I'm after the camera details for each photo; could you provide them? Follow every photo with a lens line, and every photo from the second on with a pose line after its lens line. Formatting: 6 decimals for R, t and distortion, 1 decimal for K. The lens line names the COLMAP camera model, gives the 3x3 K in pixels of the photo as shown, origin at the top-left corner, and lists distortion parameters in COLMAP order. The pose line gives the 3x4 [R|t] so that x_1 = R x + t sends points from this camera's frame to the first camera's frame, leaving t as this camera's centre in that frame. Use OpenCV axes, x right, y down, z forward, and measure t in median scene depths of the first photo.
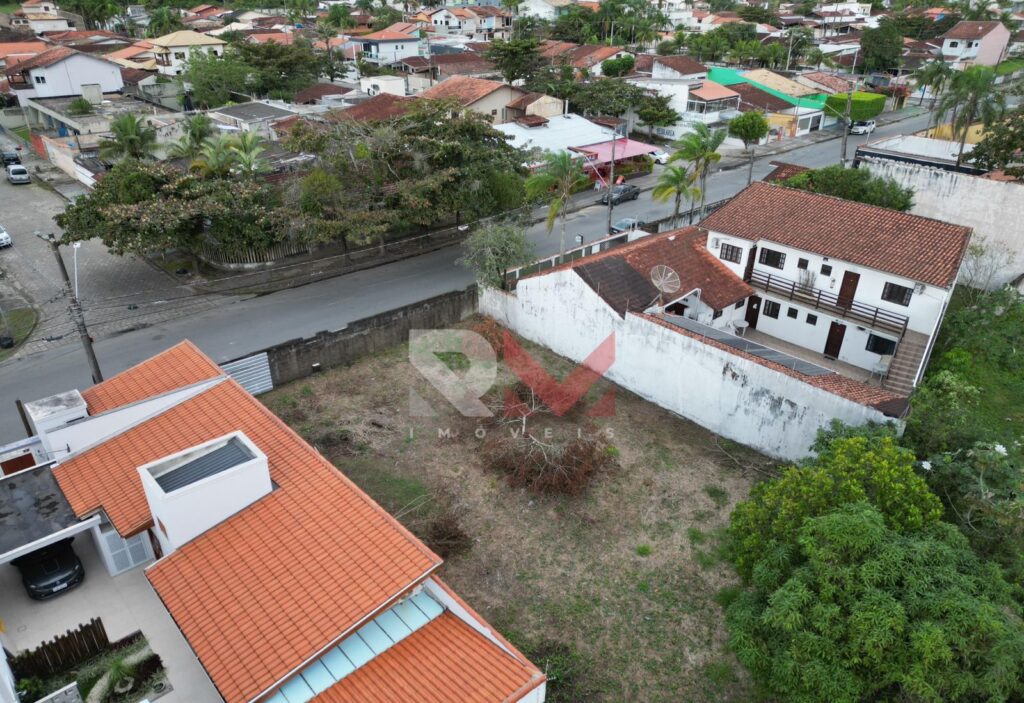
lens RADIAL K [[715.3, 0, 510.8], [0, 715.3, 376.3], [0, 0, 1]] dist [0.076967, -0.076315]
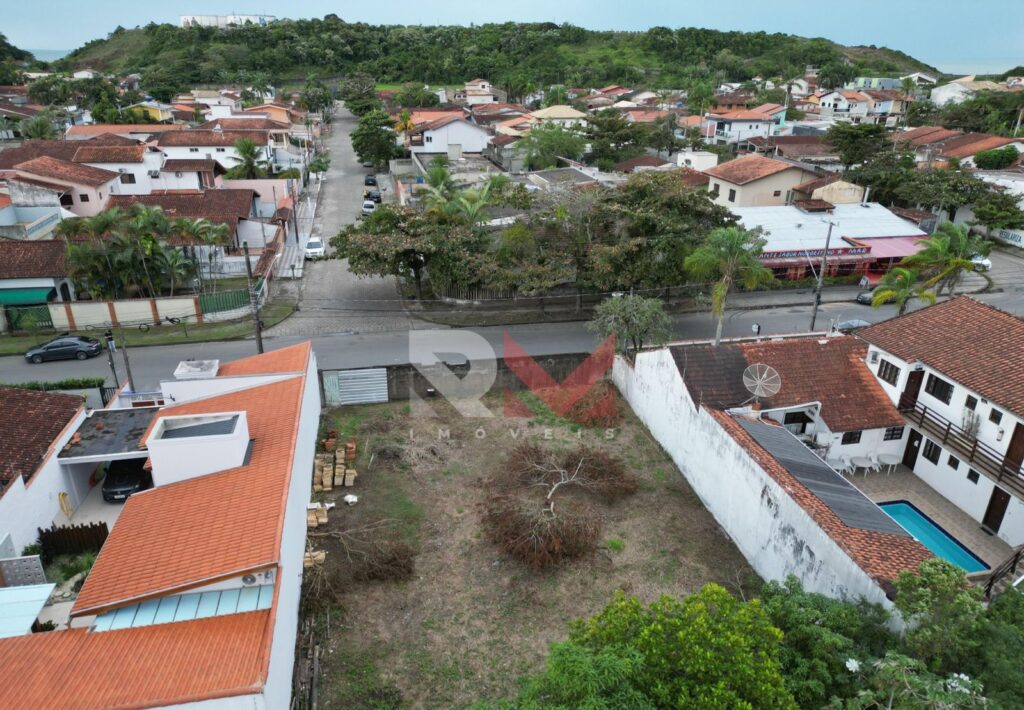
lens RADIAL K [[714.7, 0, 511.6], [0, 714.7, 379.8], [0, 0, 1]] dist [0.073597, -0.070313]
pose [[0.861787, 0.211444, -0.461101, 0.318593], [-0.251351, 0.967544, -0.026089, -0.032361], [0.440619, 0.138382, 0.886964, 0.074787]]
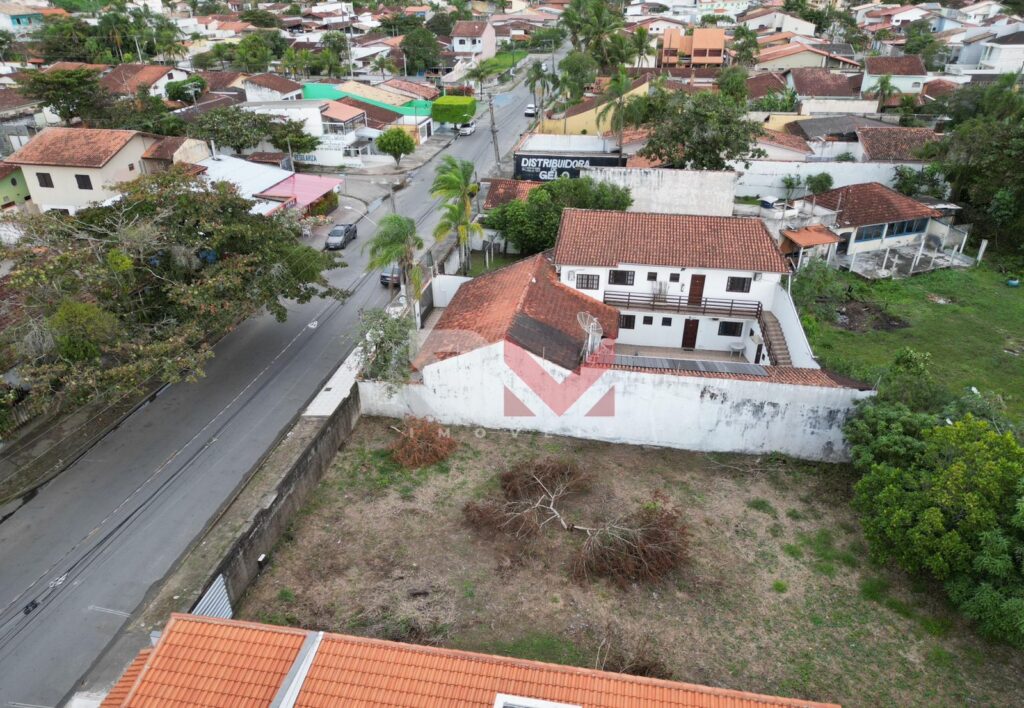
lens RADIAL K [[714.7, 0, 511.6], [0, 714.7, 378.8], [0, 0, 1]] dist [0.073597, -0.070313]
pose [[0.783389, -0.312905, 0.537021, -0.388378], [0.307276, 0.946032, 0.102978, -0.178660], [-0.540262, 0.084341, 0.837259, 0.199912]]
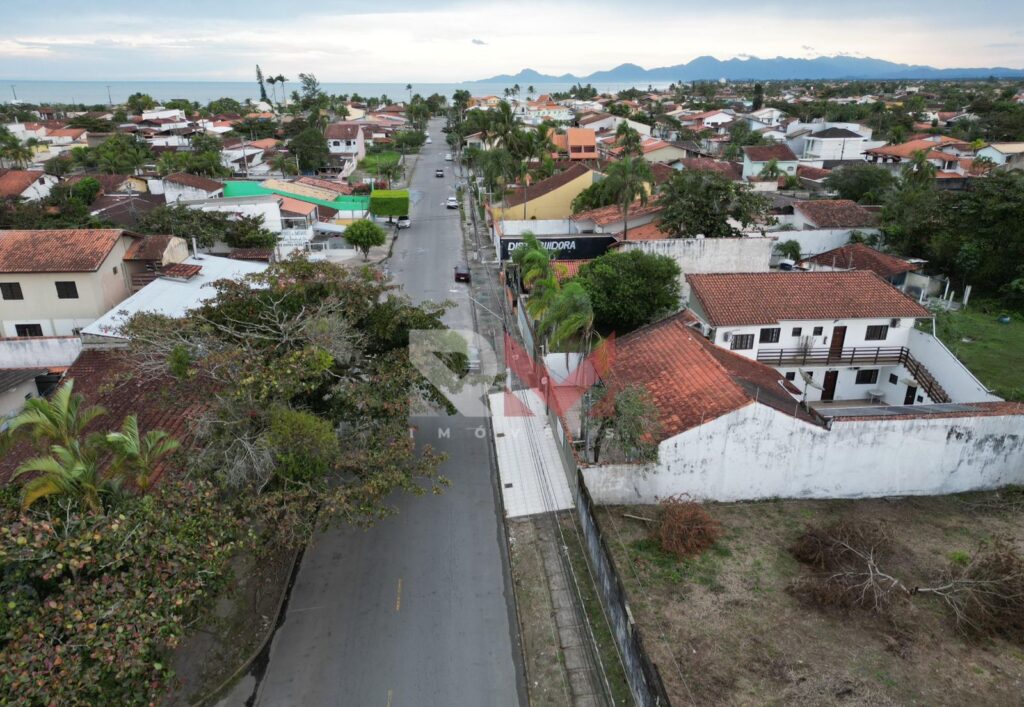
lens RADIAL K [[715.3, 0, 510.8], [0, 715.3, 378.3], [0, 0, 1]] dist [0.076967, -0.076315]
pose [[0.591581, -0.307809, 0.745175, -0.675055], [0.393060, 0.917085, 0.066776, -0.322286], [-0.703943, 0.253395, 0.663517, 0.566113]]
